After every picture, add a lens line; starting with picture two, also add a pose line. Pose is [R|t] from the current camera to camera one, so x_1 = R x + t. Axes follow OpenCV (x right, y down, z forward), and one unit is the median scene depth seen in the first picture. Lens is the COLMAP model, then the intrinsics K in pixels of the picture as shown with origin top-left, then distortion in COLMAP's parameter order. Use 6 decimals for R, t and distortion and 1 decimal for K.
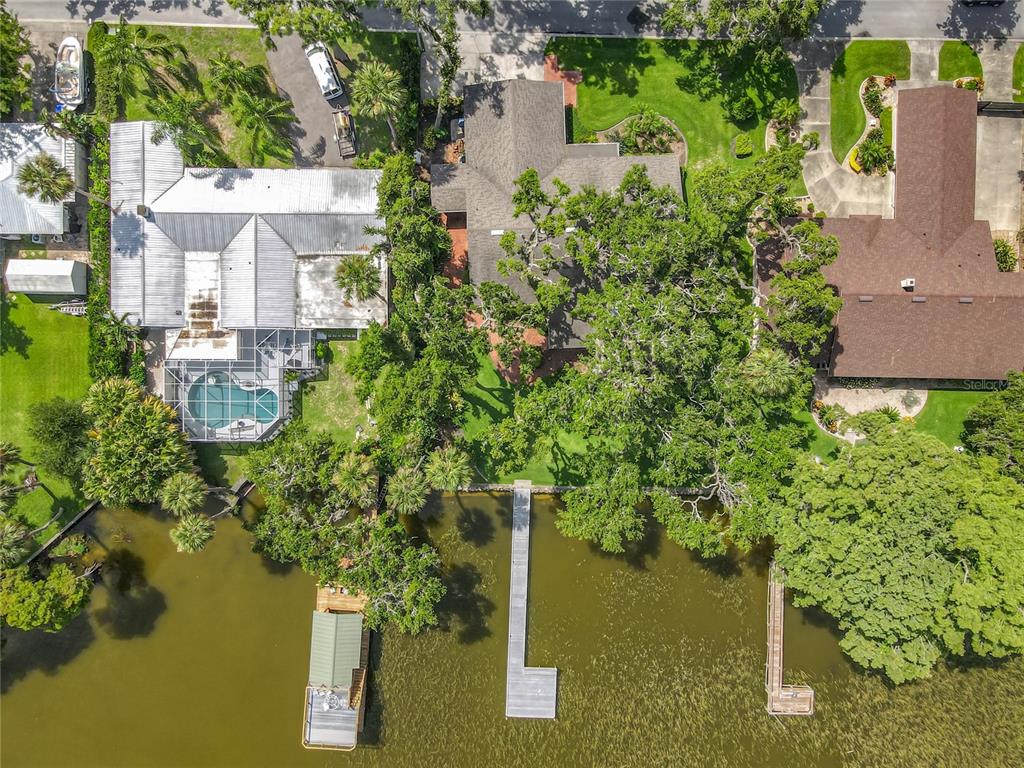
lens RADIAL K [[413.6, 0, 514.9], [0, 413.6, 380.9], [0, 0, 1]] dist [-0.001007, -0.000103]
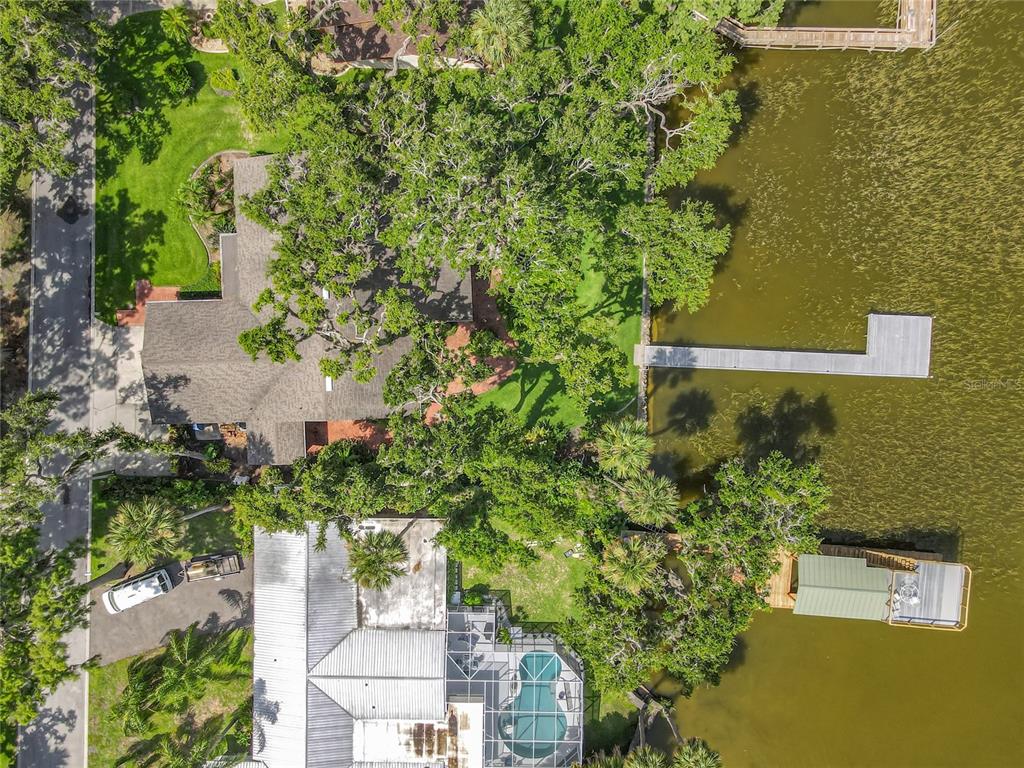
lens RADIAL K [[413.6, 0, 514.9], [0, 413.6, 380.9], [0, 0, 1]] dist [-0.001007, -0.000103]
pose [[0.007308, -0.999816, -0.017755, -0.019611], [0.999960, 0.007398, -0.004999, 0.009927], [0.005129, -0.017718, 0.999830, 0.188905]]
